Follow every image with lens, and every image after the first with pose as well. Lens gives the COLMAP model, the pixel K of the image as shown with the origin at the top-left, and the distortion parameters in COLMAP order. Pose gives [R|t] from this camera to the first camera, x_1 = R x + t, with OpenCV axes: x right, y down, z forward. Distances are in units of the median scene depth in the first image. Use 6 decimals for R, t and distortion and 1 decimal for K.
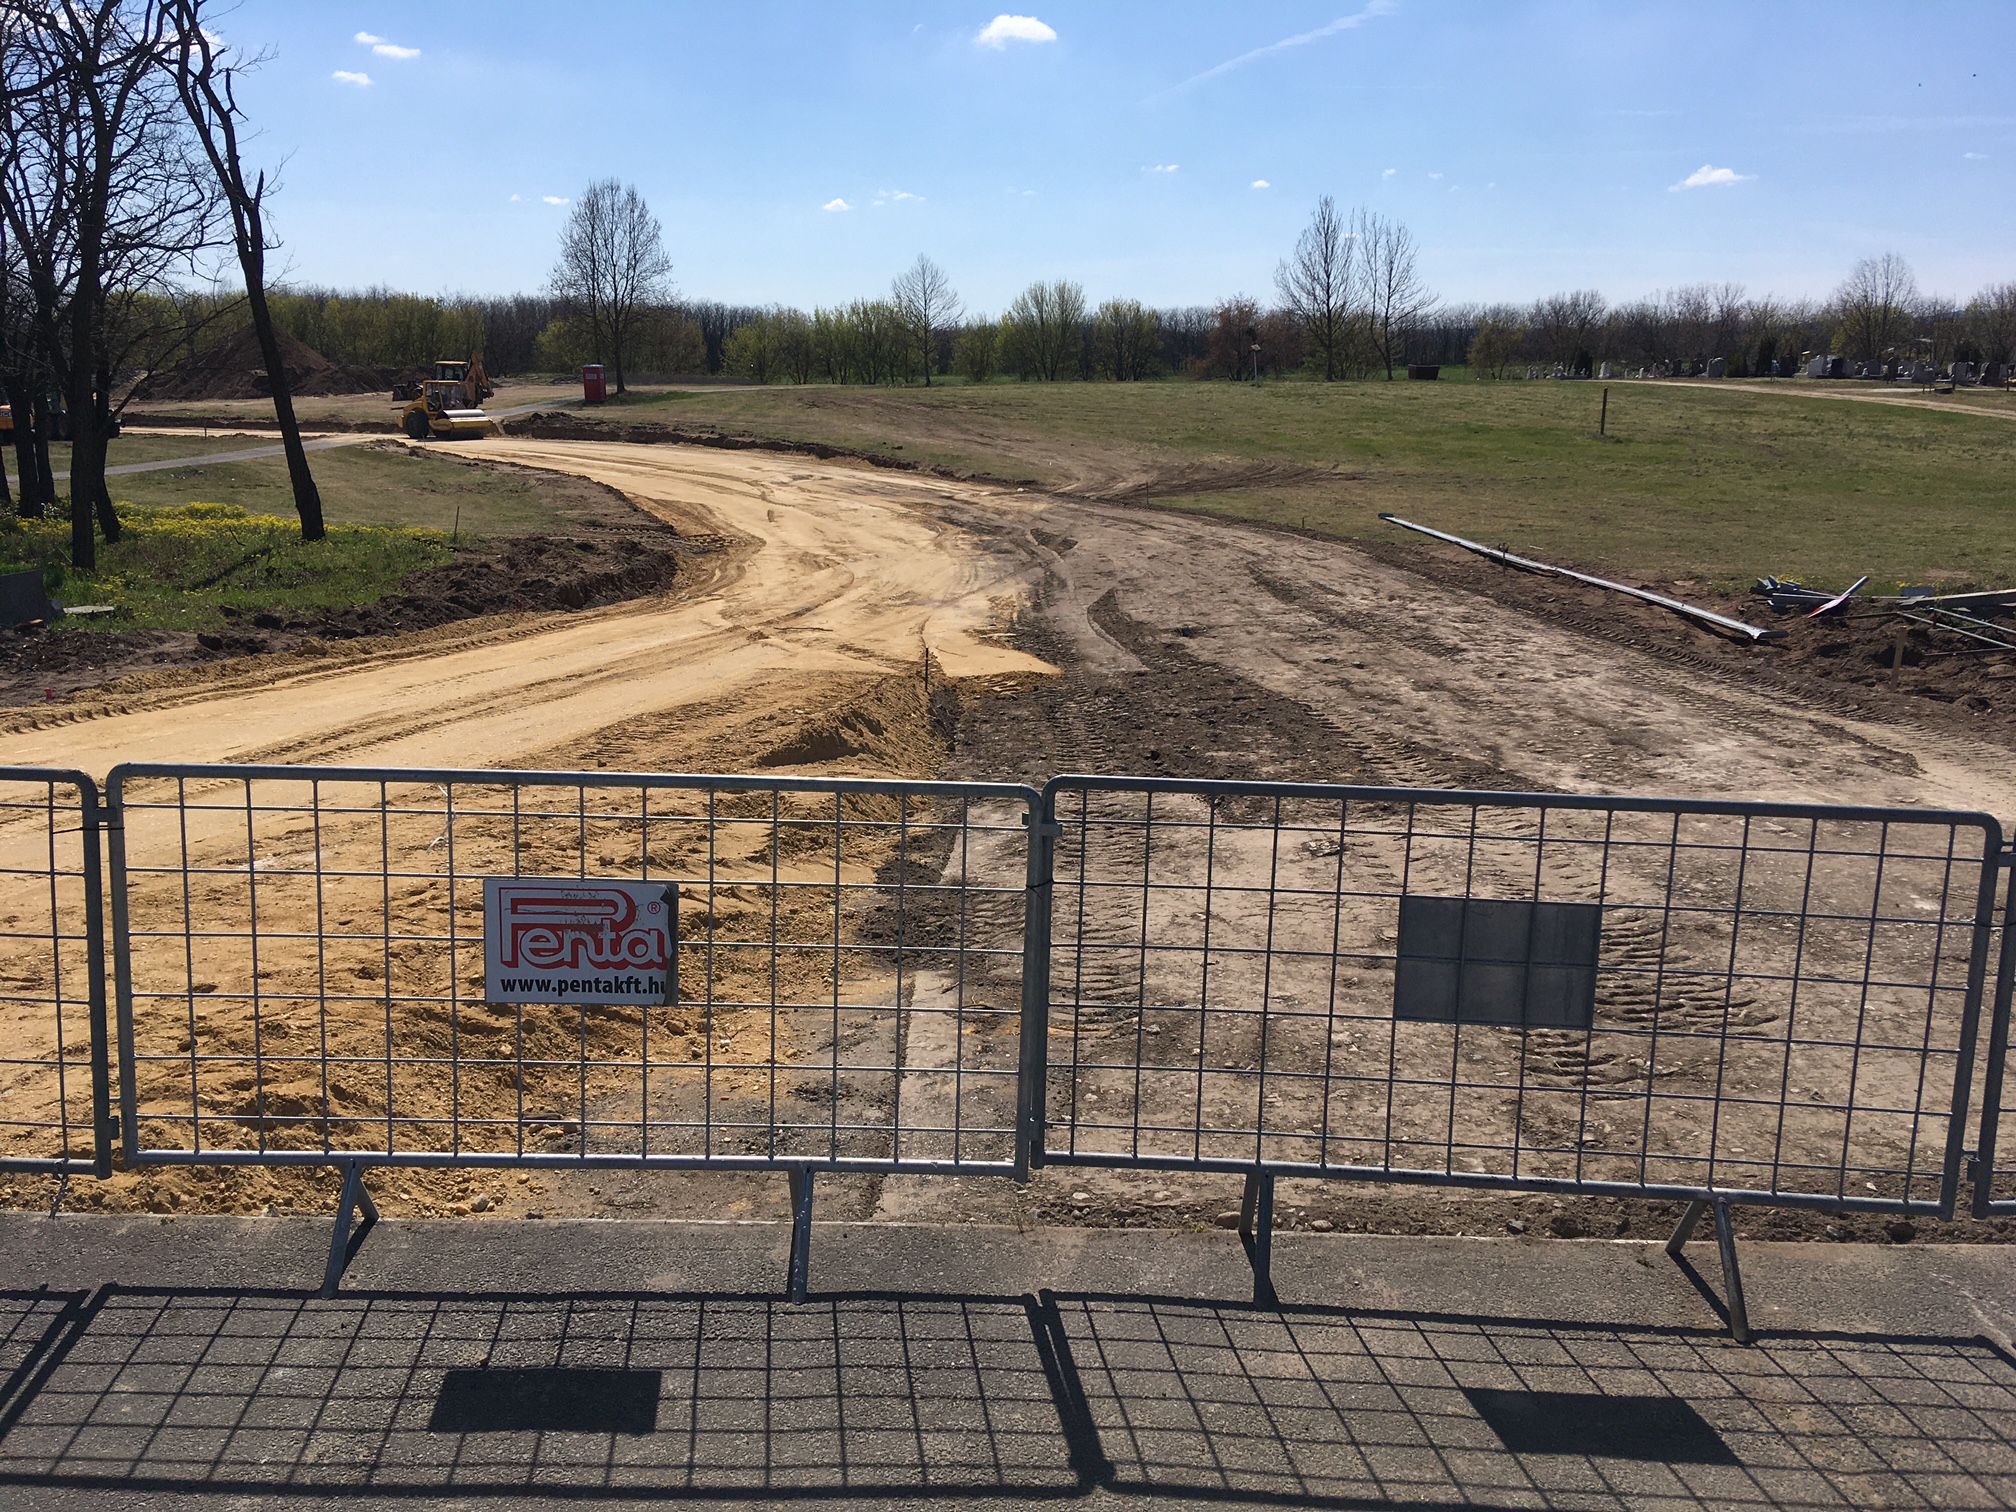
lens RADIAL K [[1688.7, 0, 1008.0], [0, 1688.7, 756.0], [0, 0, 1]] dist [0.123397, -0.189100]
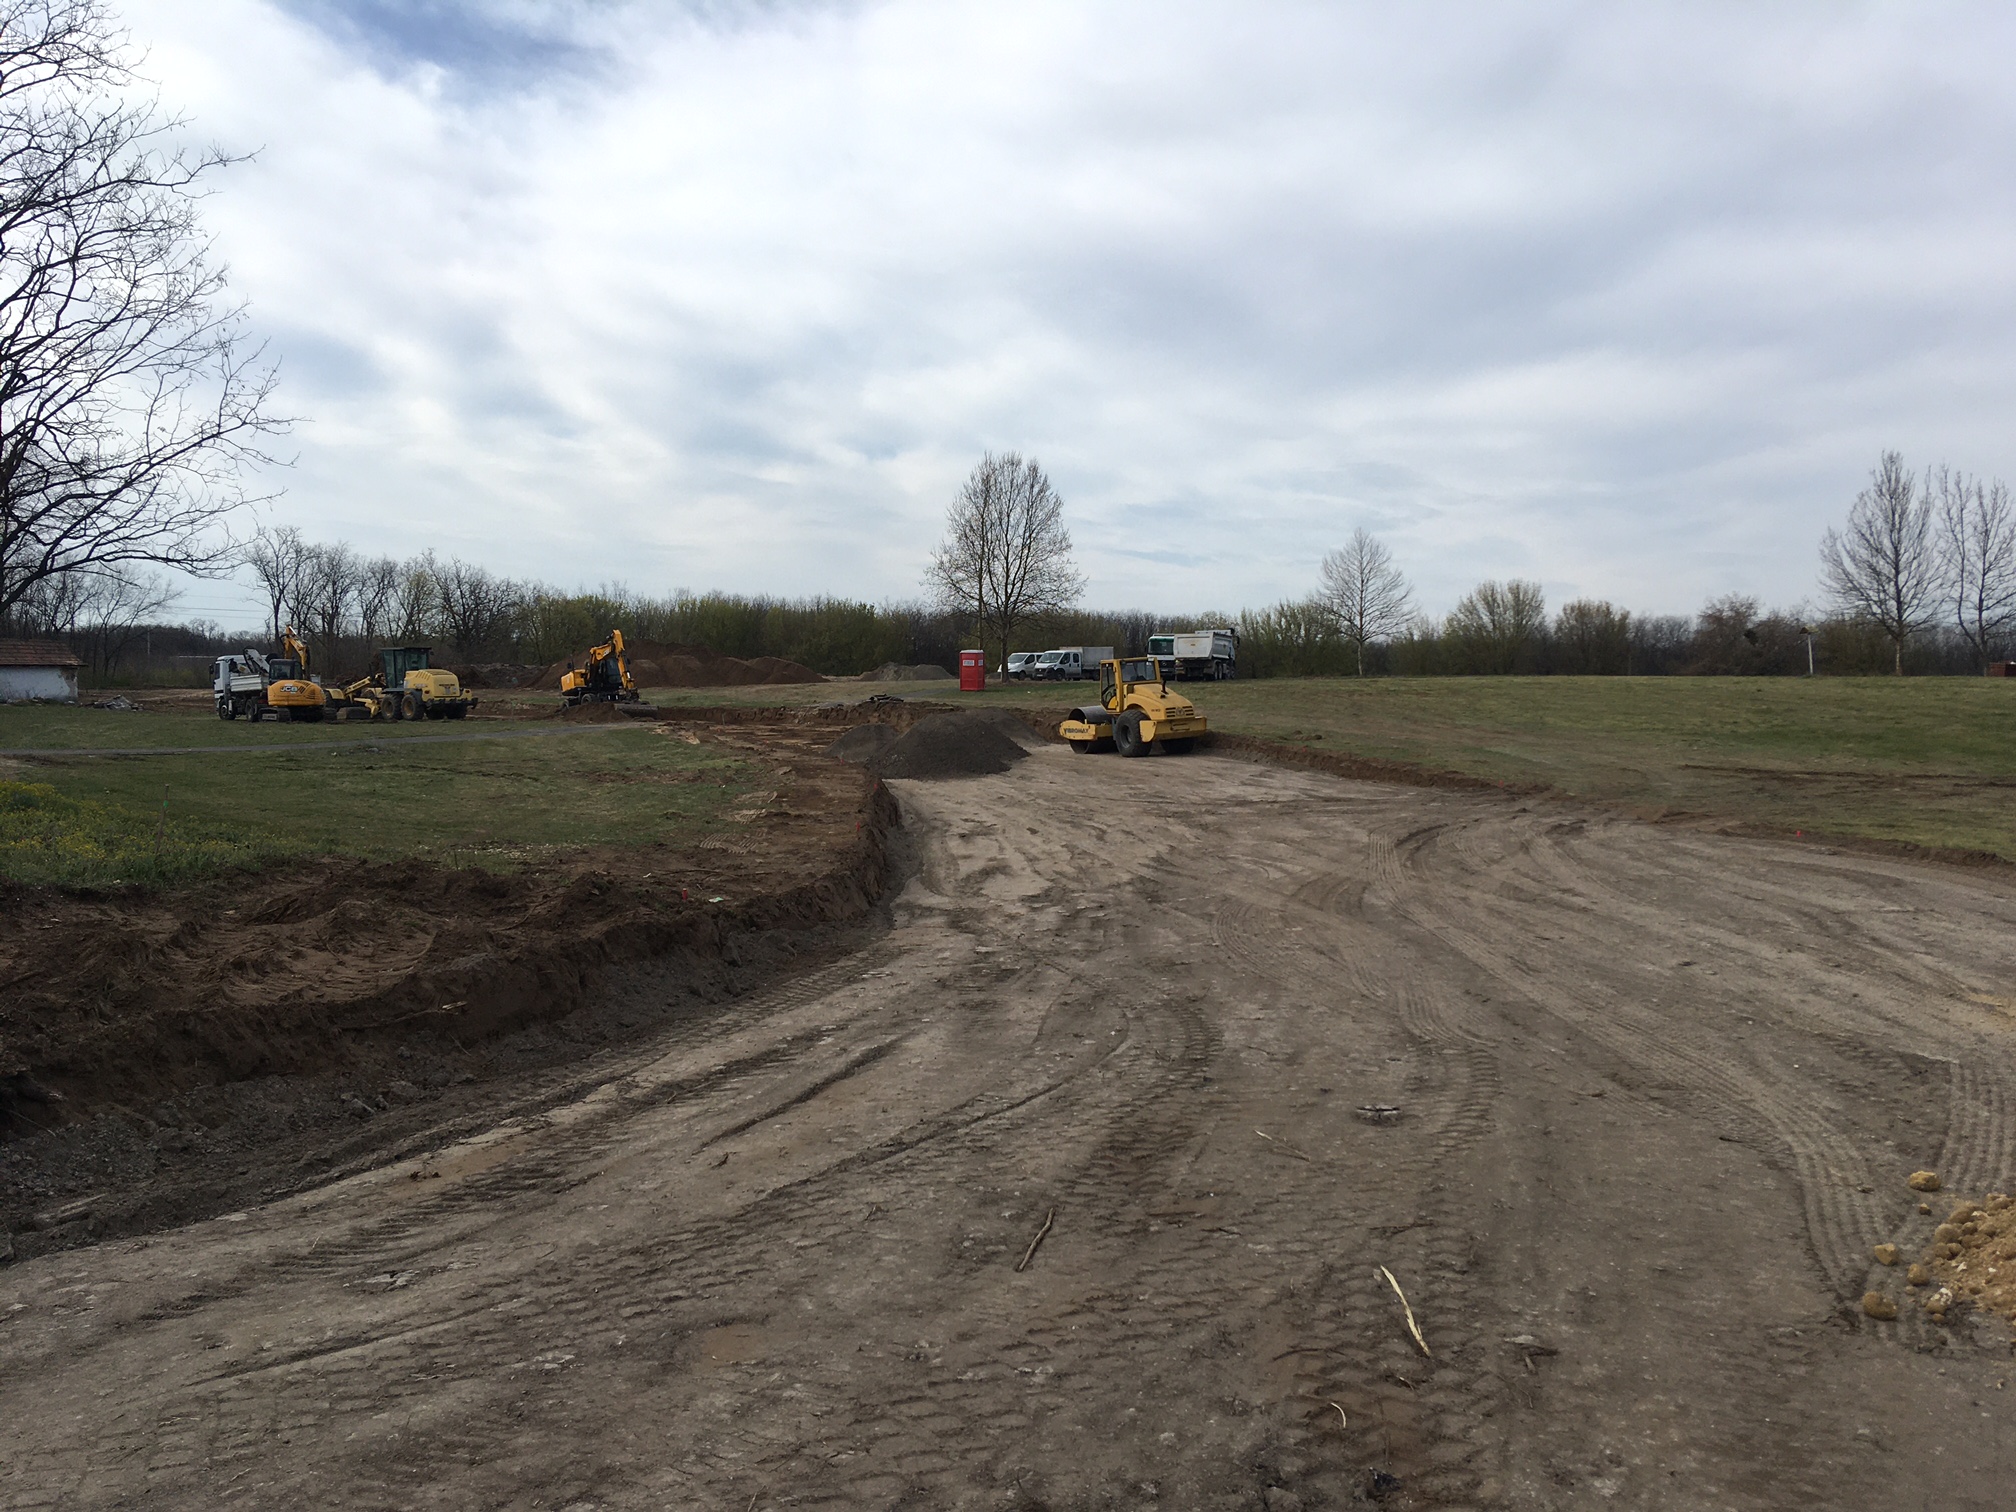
lens RADIAL K [[1688.7, 0, 1008.0], [0, 1688.7, 756.0], [0, 0, 1]] dist [0.123397, -0.189100]
pose [[0.968892, 0.024246, -0.246294, -0.009176], [-0.068735, 0.982400, -0.173683, -0.023550], [0.237748, 0.185209, 0.953506, 0.172393]]
